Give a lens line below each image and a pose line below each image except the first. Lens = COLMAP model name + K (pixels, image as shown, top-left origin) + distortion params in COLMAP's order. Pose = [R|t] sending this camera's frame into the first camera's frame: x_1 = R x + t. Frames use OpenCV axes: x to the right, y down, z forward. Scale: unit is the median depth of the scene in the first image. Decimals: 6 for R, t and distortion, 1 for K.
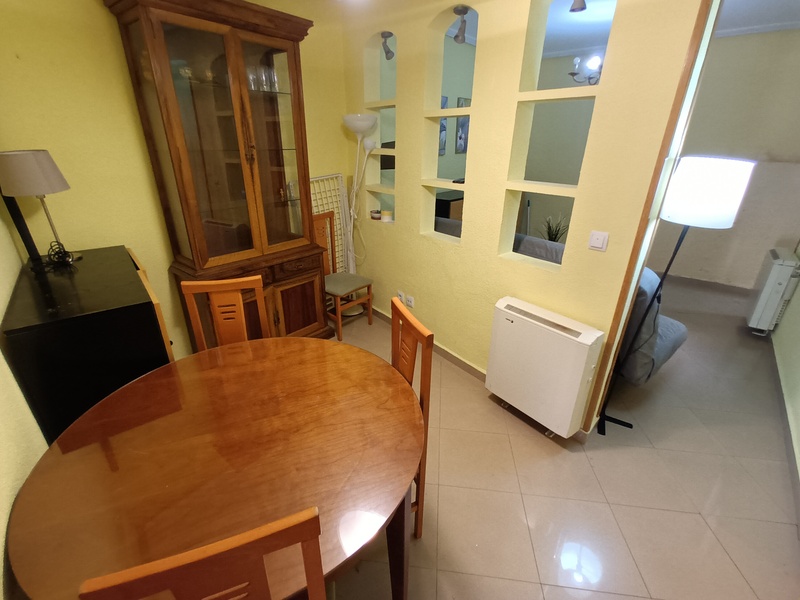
lens RADIAL K [[358.0, 0, 400.0], [0, 358.0, 300.0], [0, 0, 1]] dist [-0.004095, -0.000137]
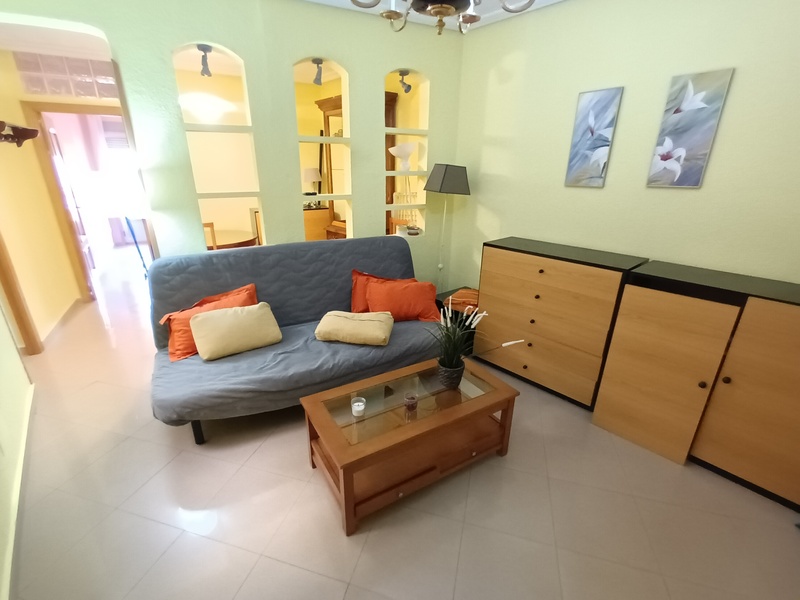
lens RADIAL K [[365.5, 0, 400.0], [0, 365.5, 300.0], [0, 0, 1]] dist [0.009469, 0.000128]
pose [[-0.167347, 0.326015, -0.930435, 0.995366], [-0.415141, 0.832696, 0.366435, -0.421594], [0.894233, 0.447584, -0.004007, 0.996194]]
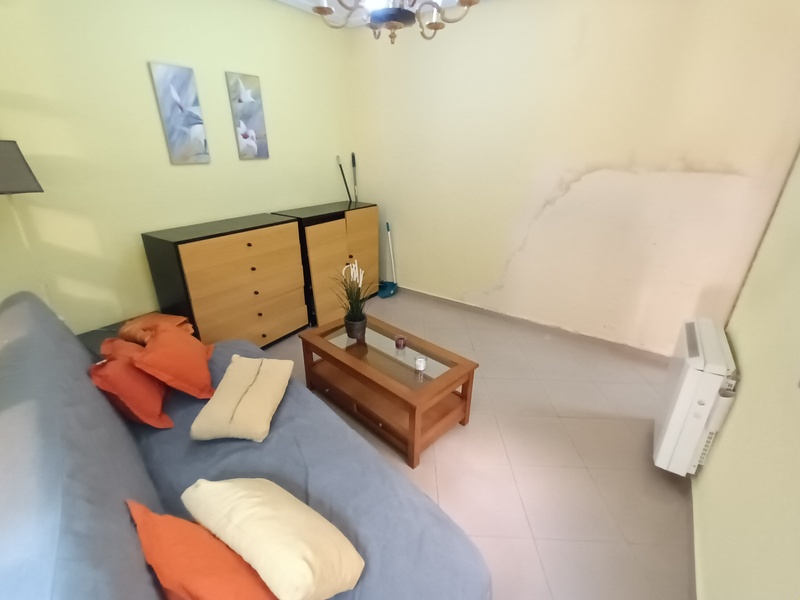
lens RADIAL K [[358.0, 0, 400.0], [0, 358.0, 300.0], [0, 0, 1]] dist [-0.004095, -0.000137]
pose [[0.996026, -0.034119, 0.082274, 0.502227], [0.034880, 0.999361, -0.007819, -0.184117], [-0.081954, 0.010657, 0.996579, 0.436170]]
